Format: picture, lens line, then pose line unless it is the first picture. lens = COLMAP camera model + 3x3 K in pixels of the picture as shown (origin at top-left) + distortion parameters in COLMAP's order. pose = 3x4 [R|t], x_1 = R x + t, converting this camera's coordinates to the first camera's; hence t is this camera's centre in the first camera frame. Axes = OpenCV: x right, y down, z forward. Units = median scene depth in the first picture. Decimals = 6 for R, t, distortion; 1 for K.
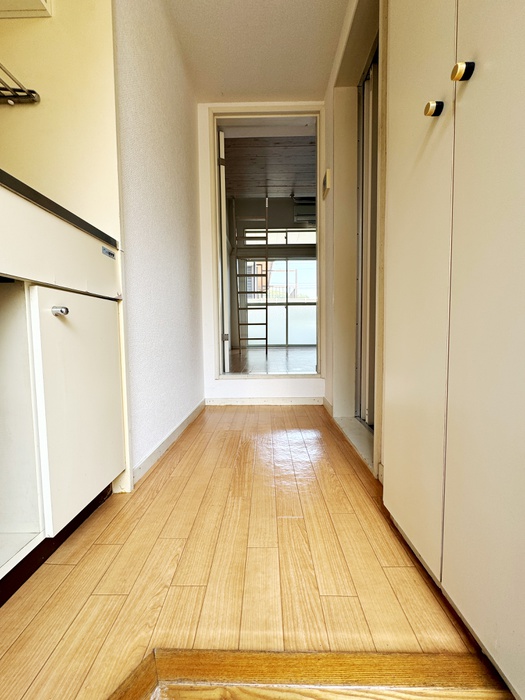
lens RADIAL K [[280.5, 0, 263.5], [0, 280.5, 349.0], [0, 0, 1]] dist [-0.000965, 0.000018]
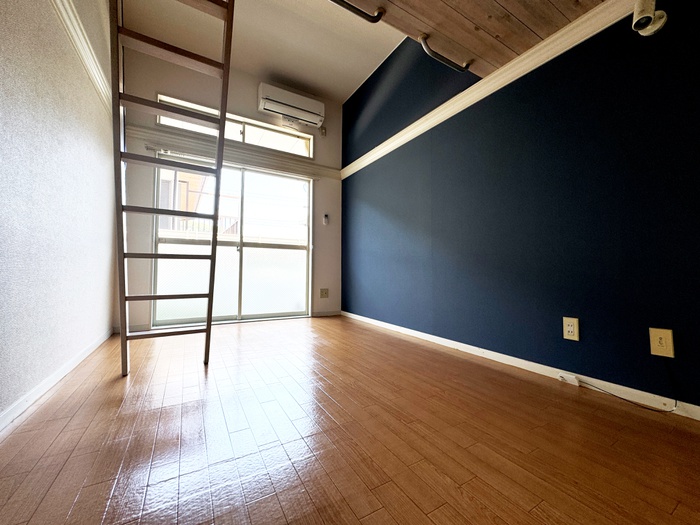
lens RADIAL K [[285.1, 0, 356.7], [0, 285.1, 259.7], [0, 0, 1]] dist [-0.000037, 0.000021]
pose [[0.852603, 0.033940, 0.521456, -0.137744], [0.013989, 0.996049, -0.087701, -0.561289], [-0.522372, 0.082069, 0.848759, 2.908108]]
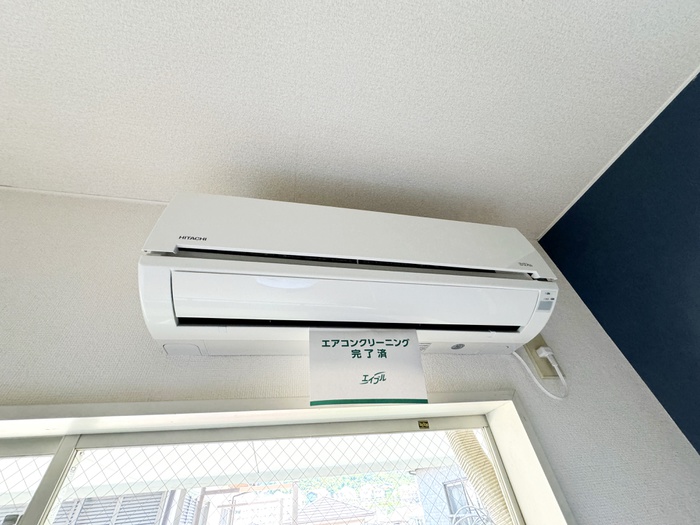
lens RADIAL K [[280.5, 0, 350.0], [0, 280.5, 262.5], [0, 0, 1]] dist [-0.000965, 0.000018]
pose [[0.973047, 0.084280, 0.214654, 1.081998], [0.094537, 0.703225, -0.704654, -2.914421], [-0.210338, 0.705954, 0.676303, 6.621007]]
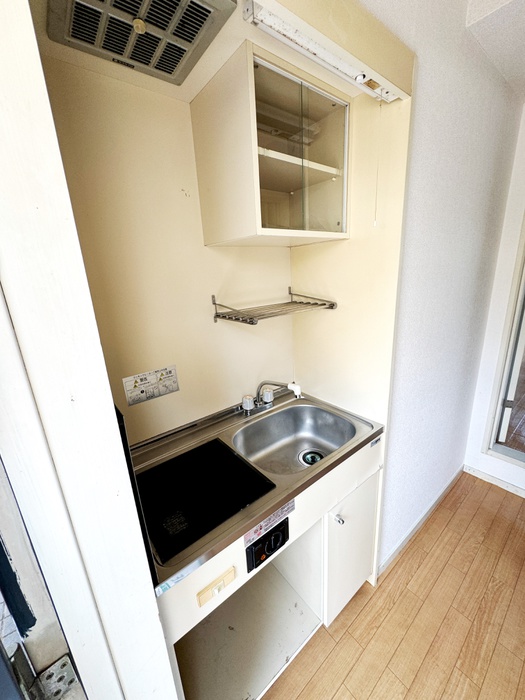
lens RADIAL K [[277.9, 0, 264.7], [0, 277.9, 350.1], [0, 0, 1]] dist [-0.001829, -0.000019]
pose [[0.634032, 0.186194, -0.750556, -0.016399], [0.000186, 0.970544, 0.240925, -1.095635], [0.773307, -0.152894, 0.615321, -0.076609]]
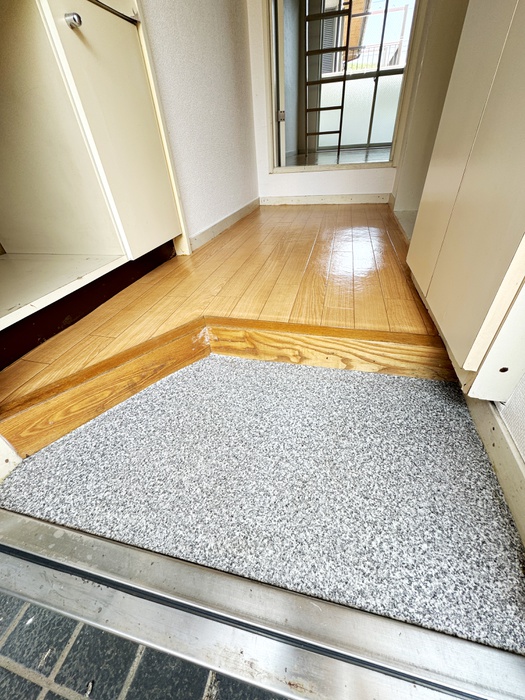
lens RADIAL K [[280.5, 0, 263.5], [0, 280.5, 349.0], [0, 0, 1]] dist [-0.000965, 0.000018]
pose [[0.972304, 0.099081, -0.211677, 0.161856], [0.032490, 0.839599, 0.542235, 0.239265], [0.231449, -0.534095, 0.813126, -0.164036]]
